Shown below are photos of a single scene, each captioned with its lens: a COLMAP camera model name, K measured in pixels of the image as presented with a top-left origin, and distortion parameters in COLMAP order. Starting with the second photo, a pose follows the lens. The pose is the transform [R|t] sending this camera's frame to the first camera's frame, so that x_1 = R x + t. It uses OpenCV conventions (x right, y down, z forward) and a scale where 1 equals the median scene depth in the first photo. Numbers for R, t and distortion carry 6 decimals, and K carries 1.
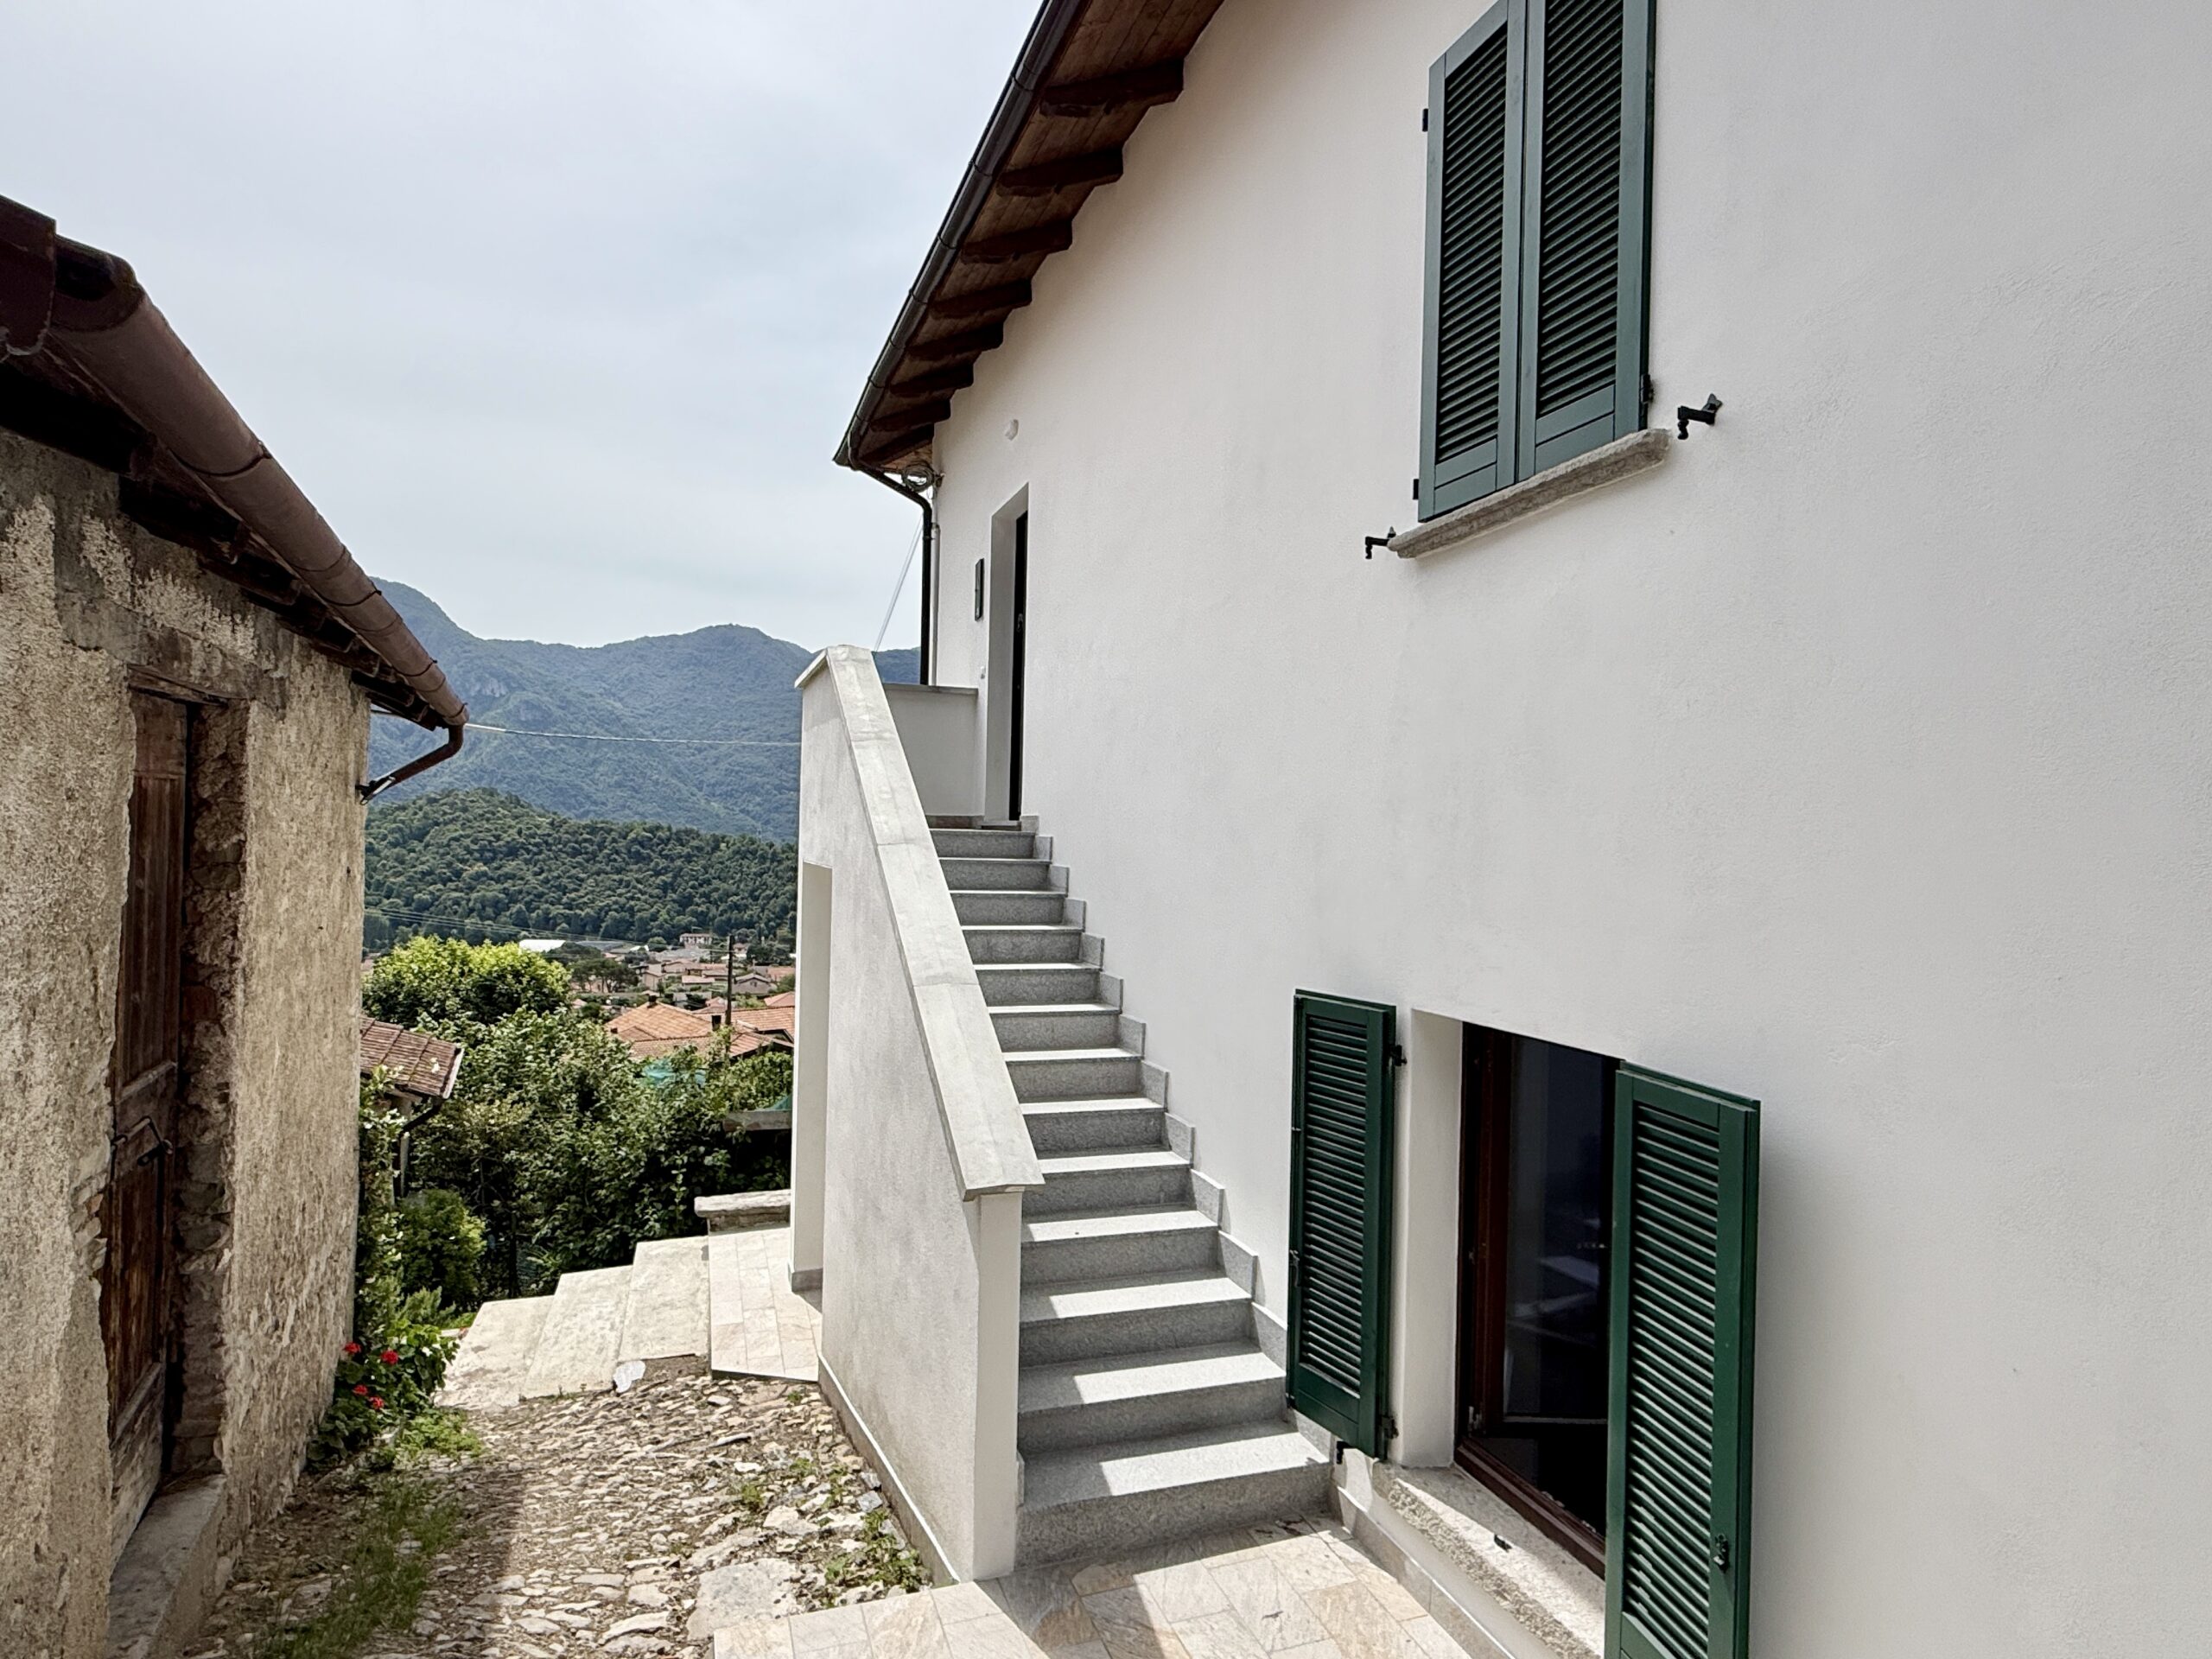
lens RADIAL K [[1253.9, 0, 1110.0], [0, 1253.9, 836.4], [0, 0, 1]] dist [-0.002433, 0.000614]
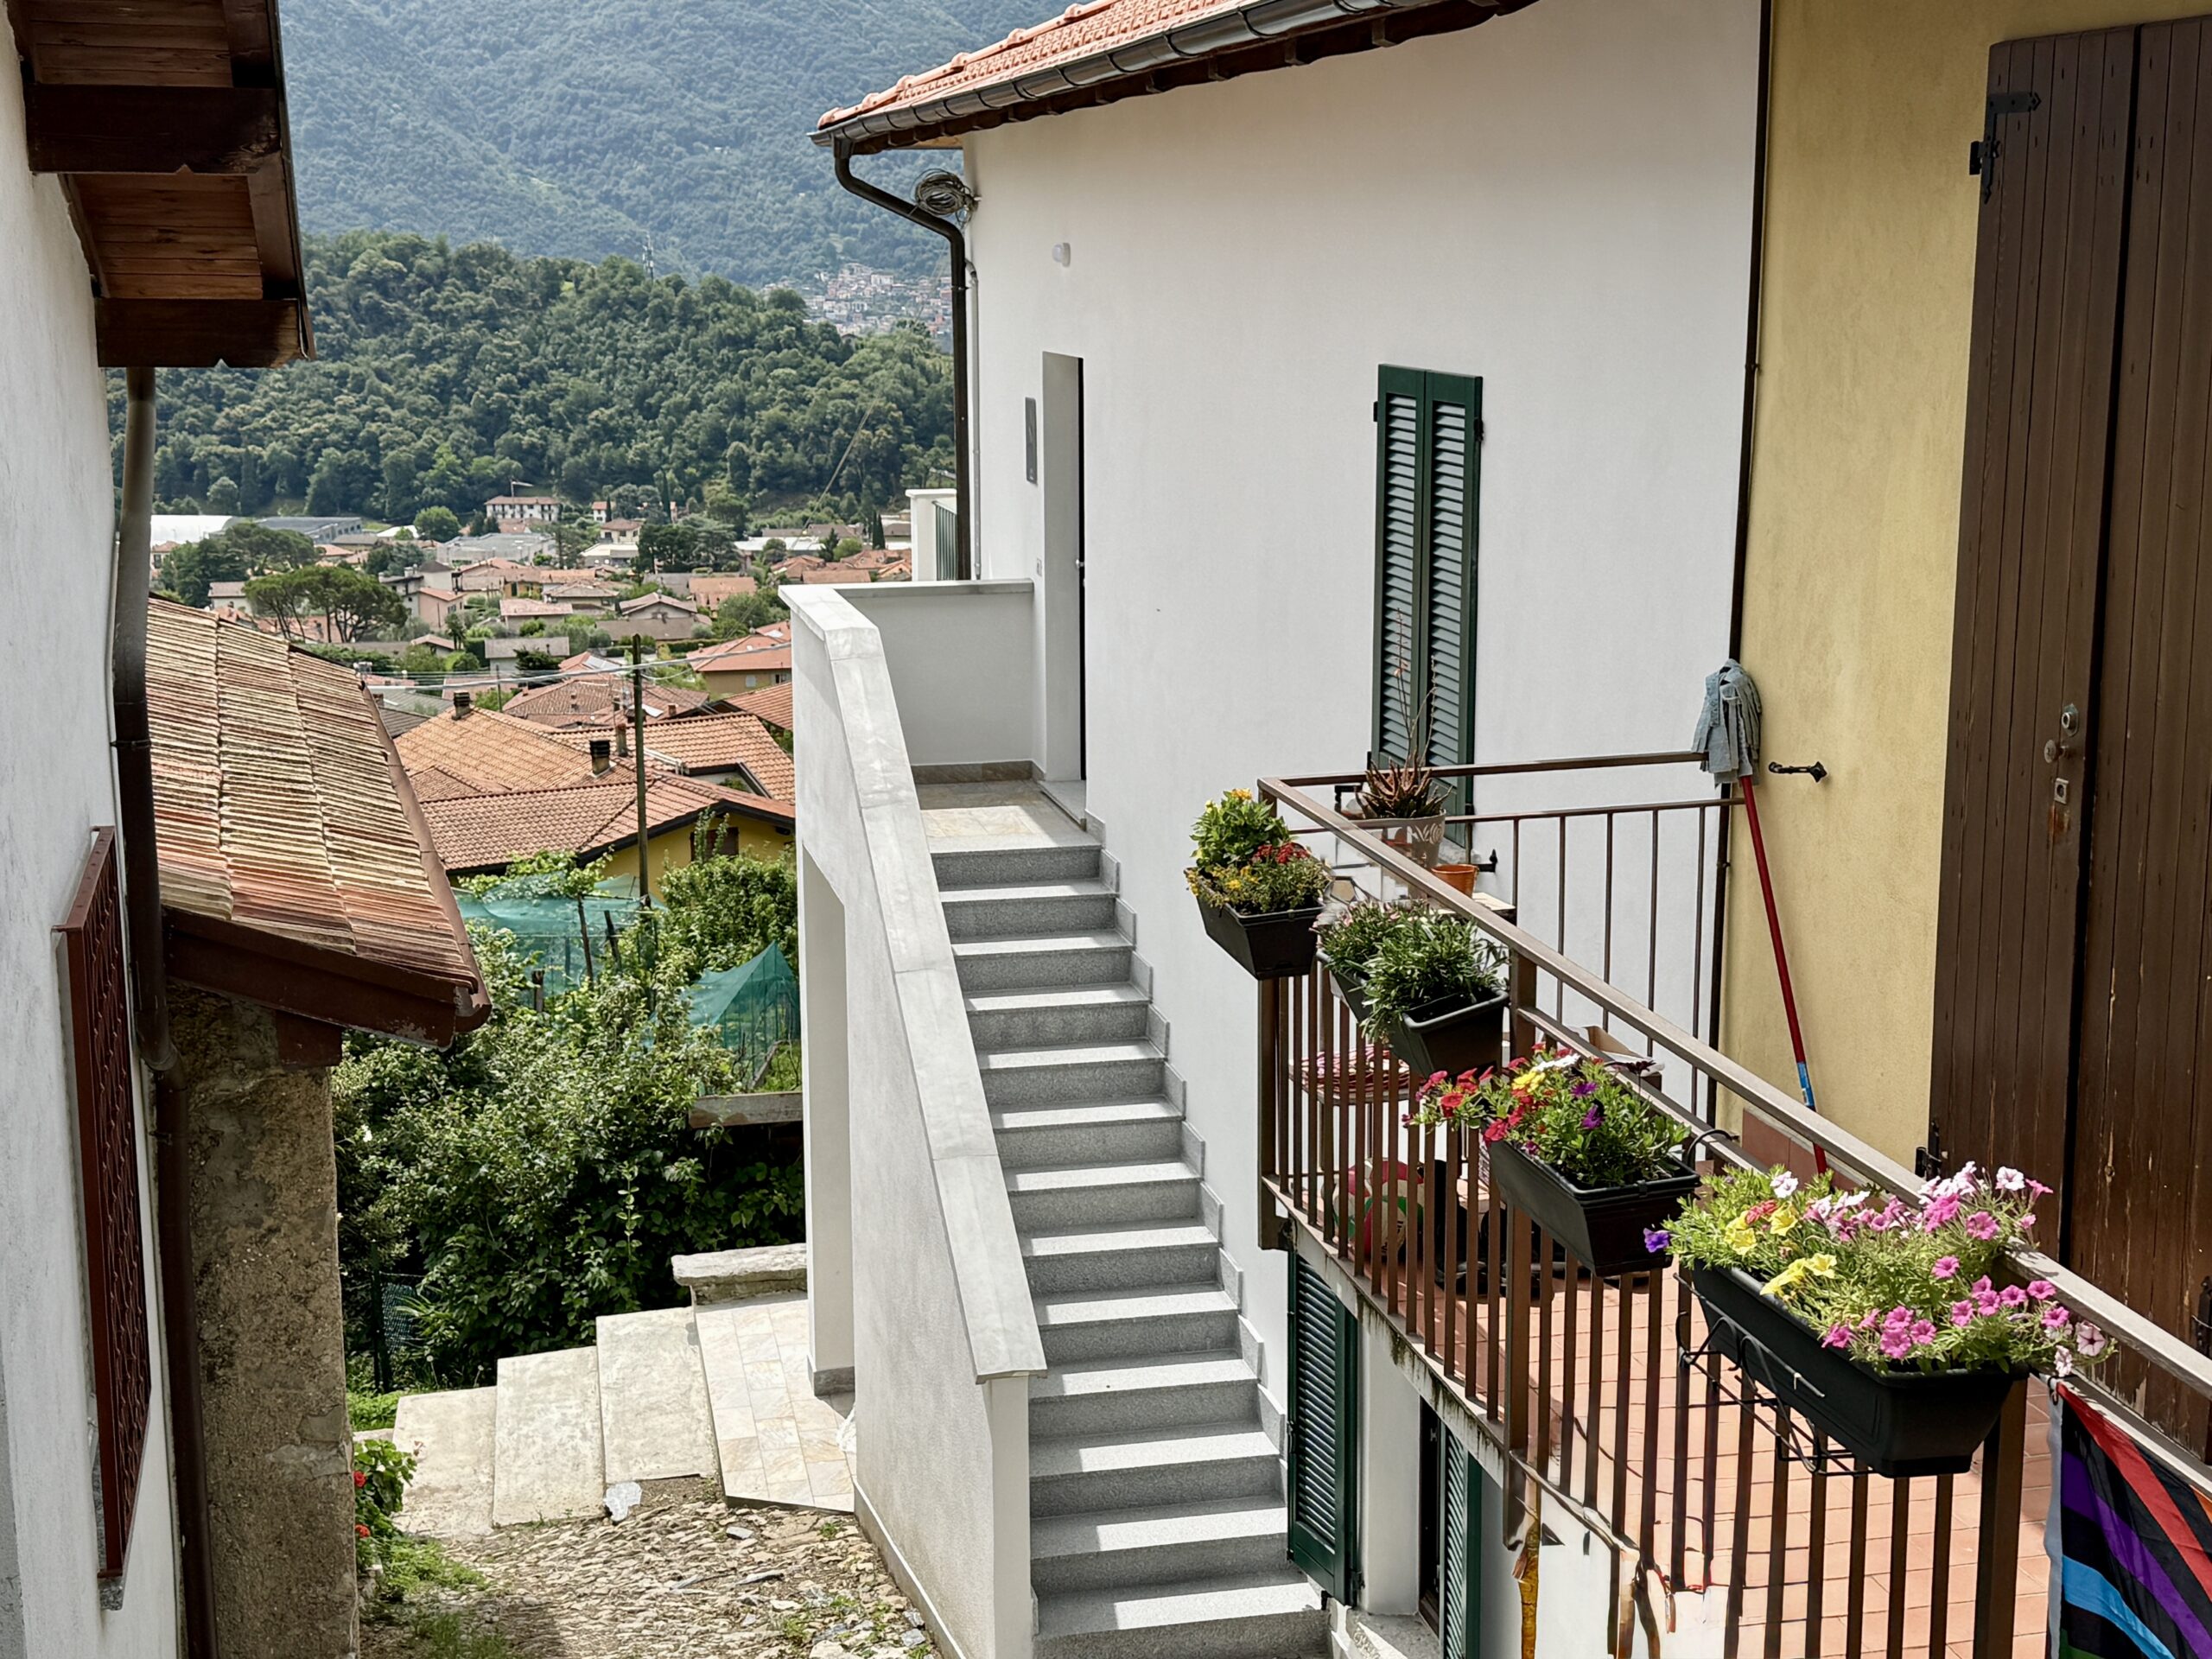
lens RADIAL K [[2958.6, 0, 1109.3], [0, 2958.6, 835.2], [0, 0, 1]] dist [0.131076, 0.000000]
pose [[0.992160, -0.004058, -0.124907, 0.096122], [0.028524, 0.980444, 0.194718, -0.202347], [0.121674, -0.196754, 0.972874, -0.427064]]
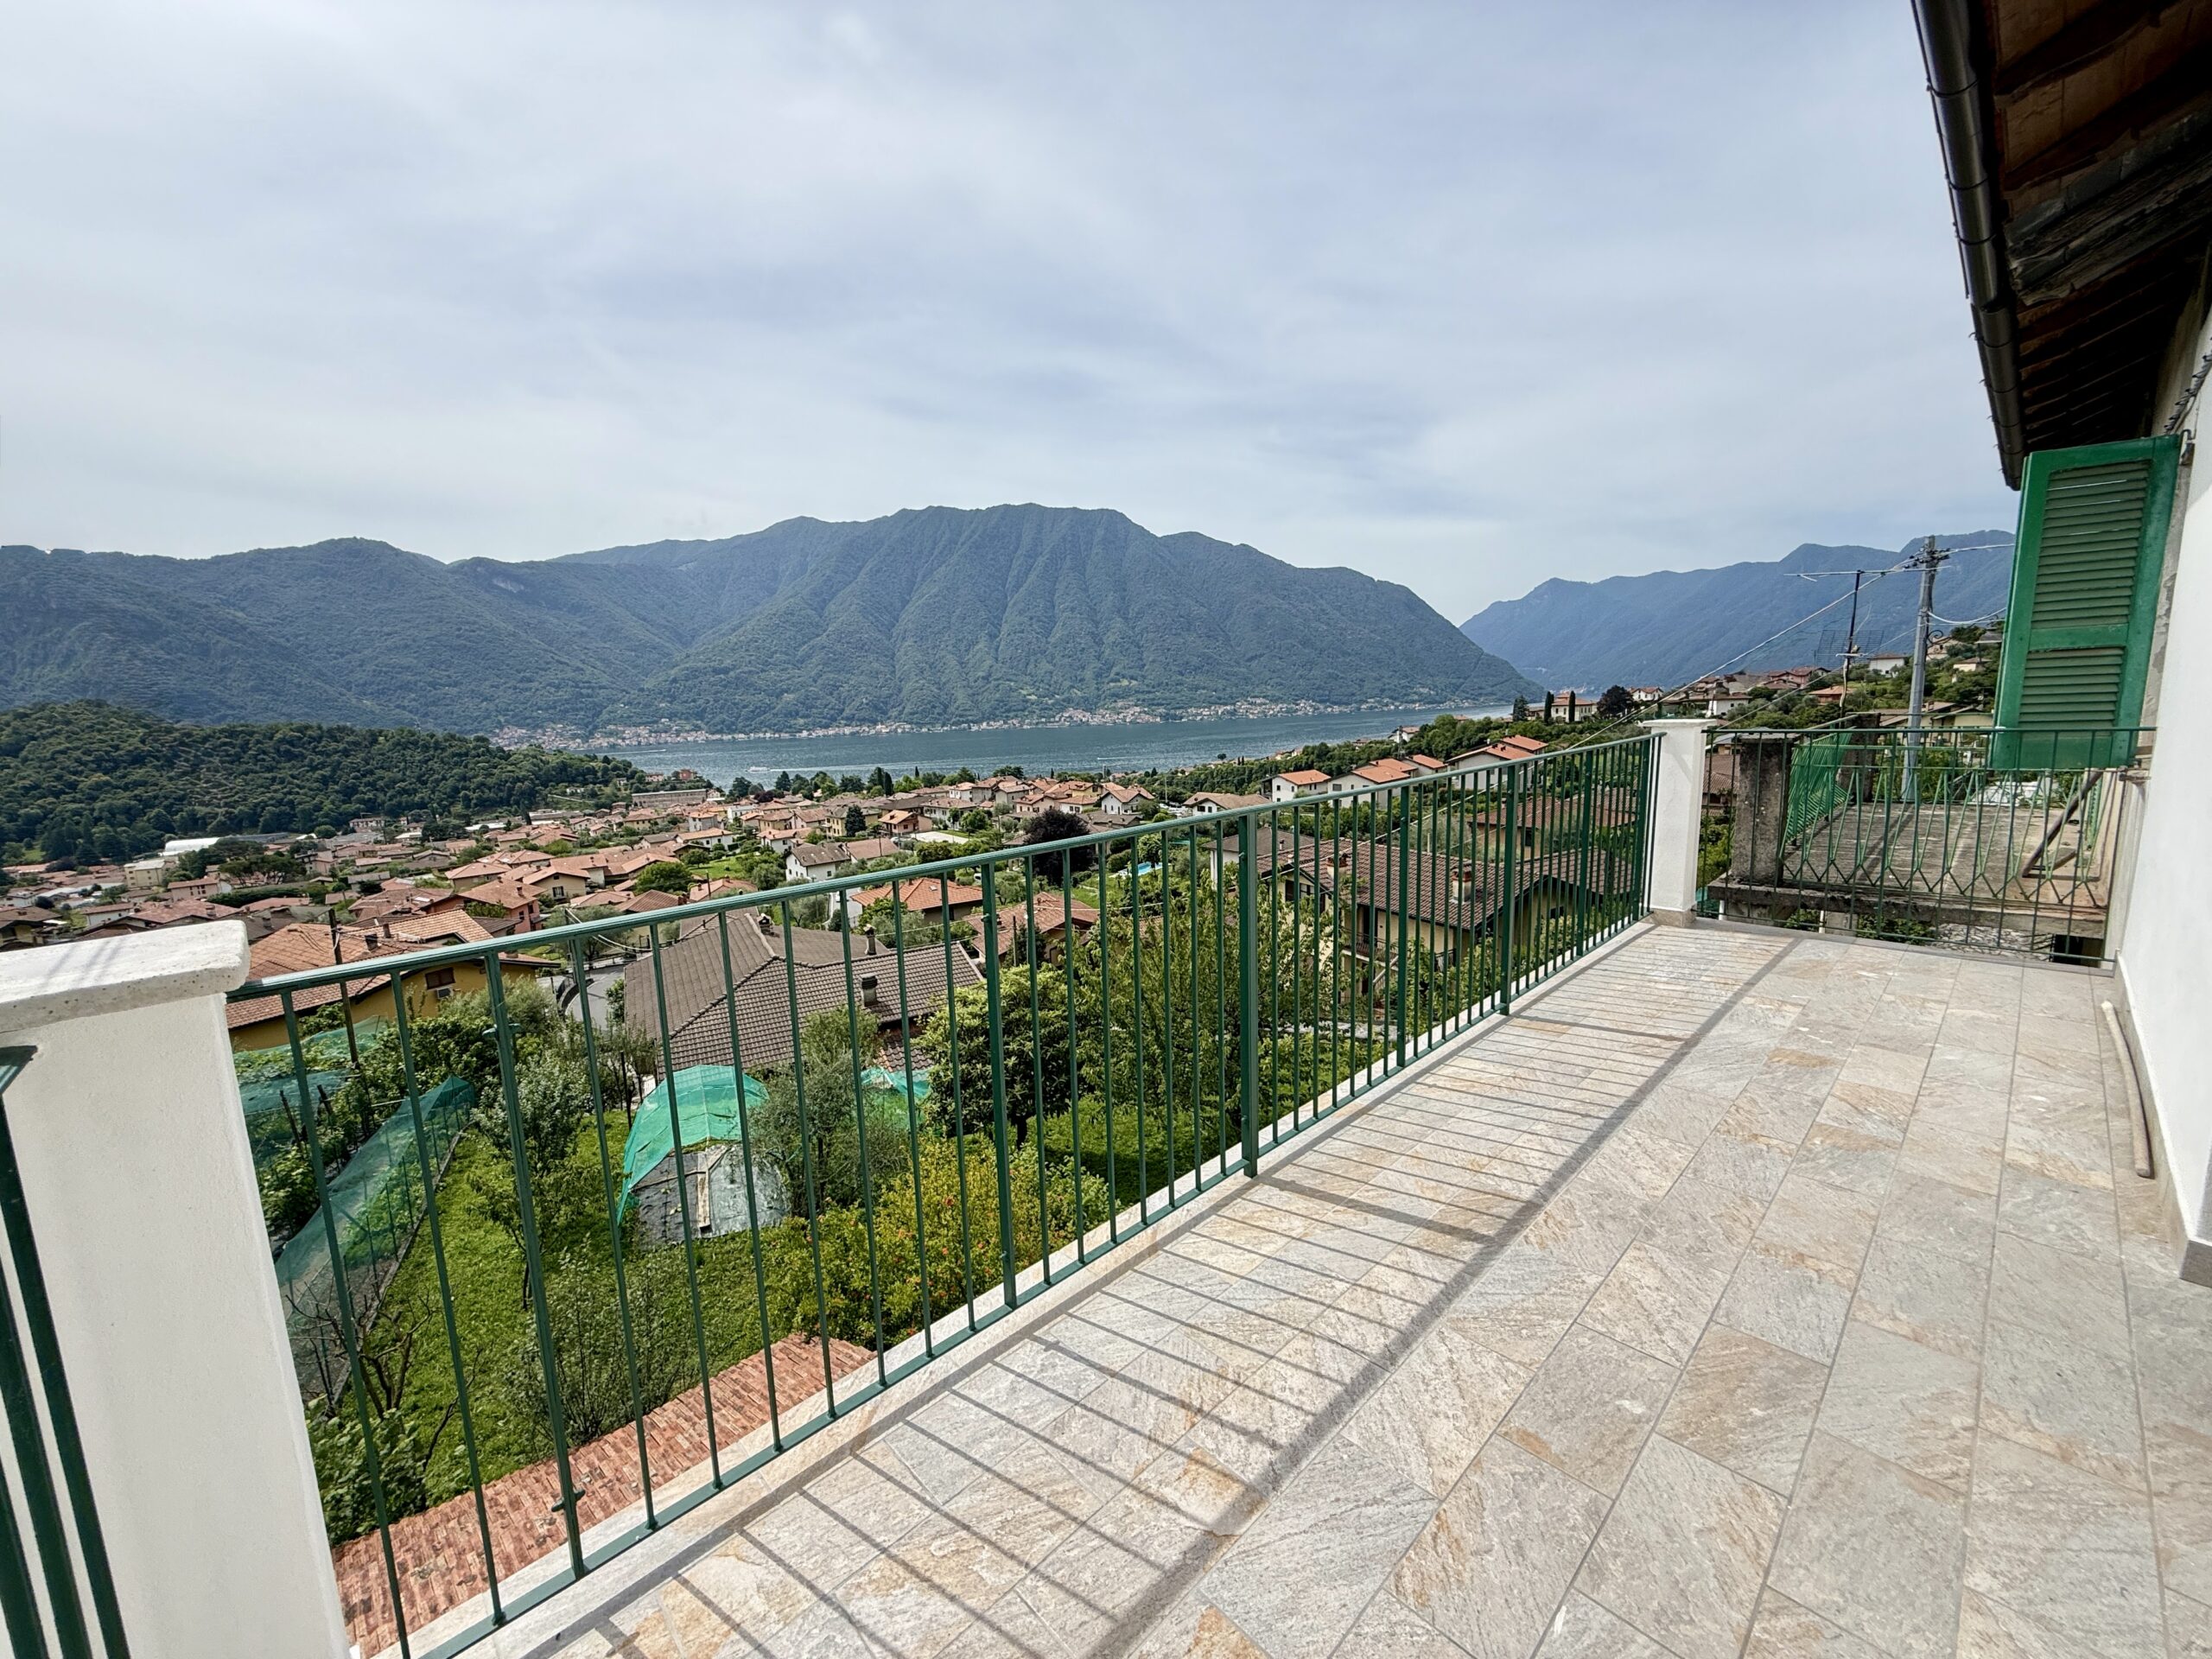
lens RADIAL K [[878.7, 0, 1099.9], [0, 878.7, 830.2], [0, 0, 1]] dist [0.001906, -0.000407]
pose [[0.926044, -0.111754, 0.360490, -0.104731], [0.056873, 0.985569, 0.159433, -0.109965], [-0.373105, -0.127140, 0.919037, 0.862173]]
